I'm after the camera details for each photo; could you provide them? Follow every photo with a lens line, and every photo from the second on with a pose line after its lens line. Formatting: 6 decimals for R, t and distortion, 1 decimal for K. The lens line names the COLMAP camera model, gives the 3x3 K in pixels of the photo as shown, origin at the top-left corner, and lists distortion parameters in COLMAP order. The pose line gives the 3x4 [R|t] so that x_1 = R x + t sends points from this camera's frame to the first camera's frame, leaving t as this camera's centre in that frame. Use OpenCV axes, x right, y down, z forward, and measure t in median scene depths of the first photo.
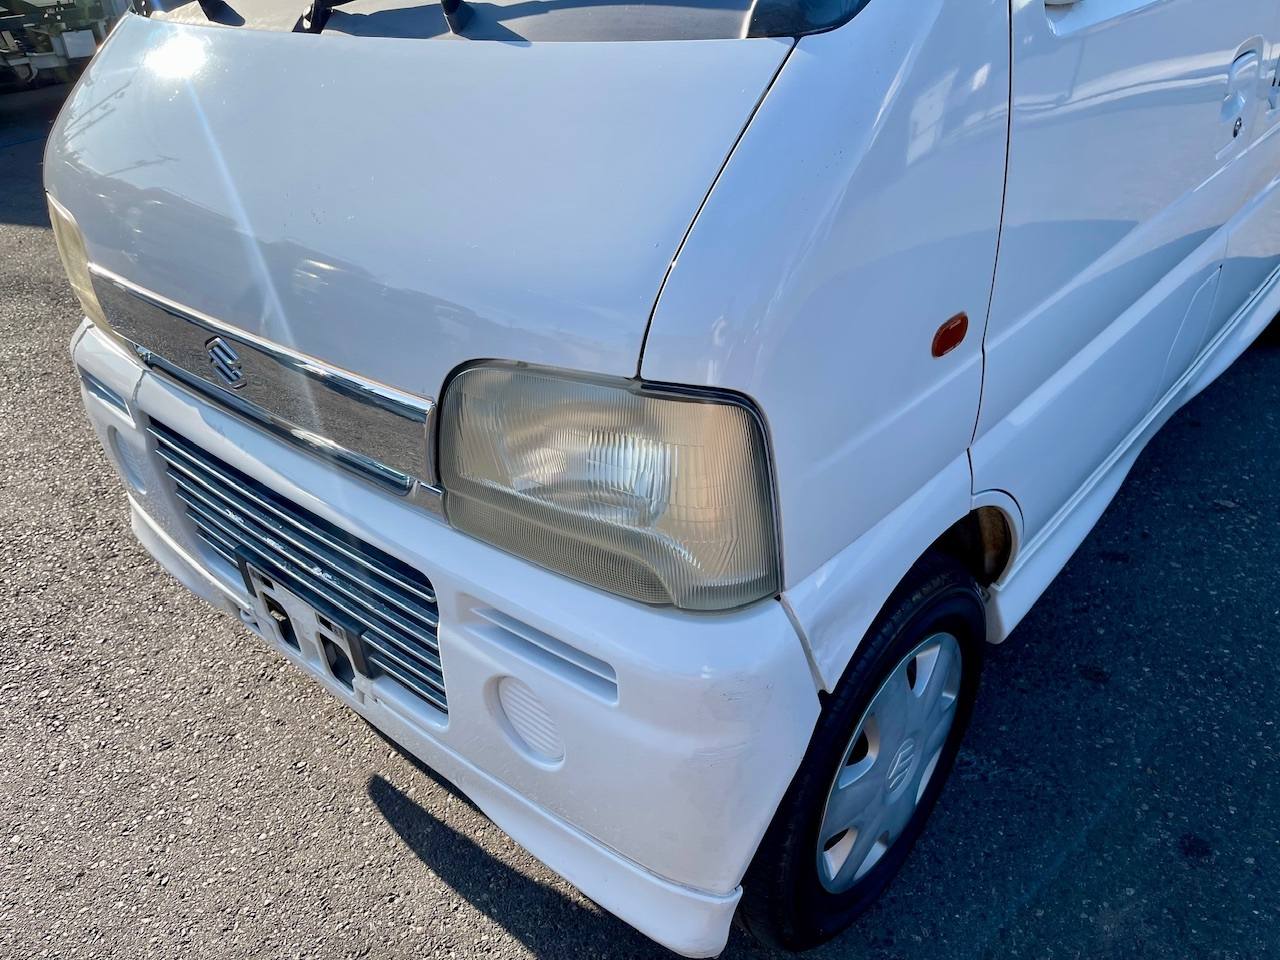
lens RADIAL K [[984.0, 0, 646.4], [0, 984.0, 487.8], [0, 0, 1]] dist [0.055690, -0.081046]
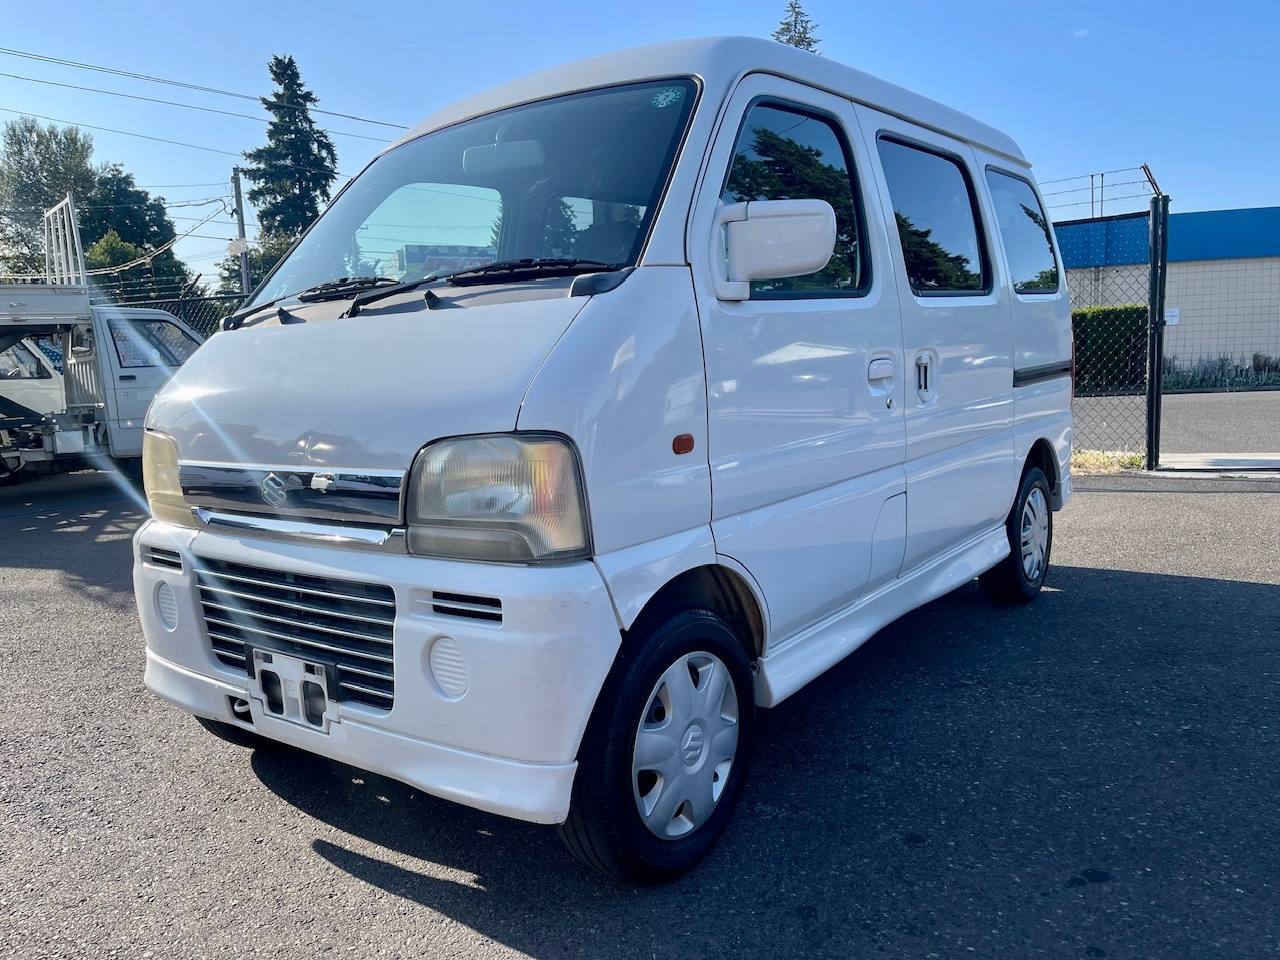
lens RADIAL K [[984.0, 0, 646.9], [0, 984.0, 481.8], [0, 0, 1]] dist [0.055690, -0.081046]
pose [[0.996626, 0.003210, 0.082016, 0.056580], [0.030795, 0.911616, -0.409888, 0.491517], [-0.076083, 0.411031, 0.908441, -0.494039]]
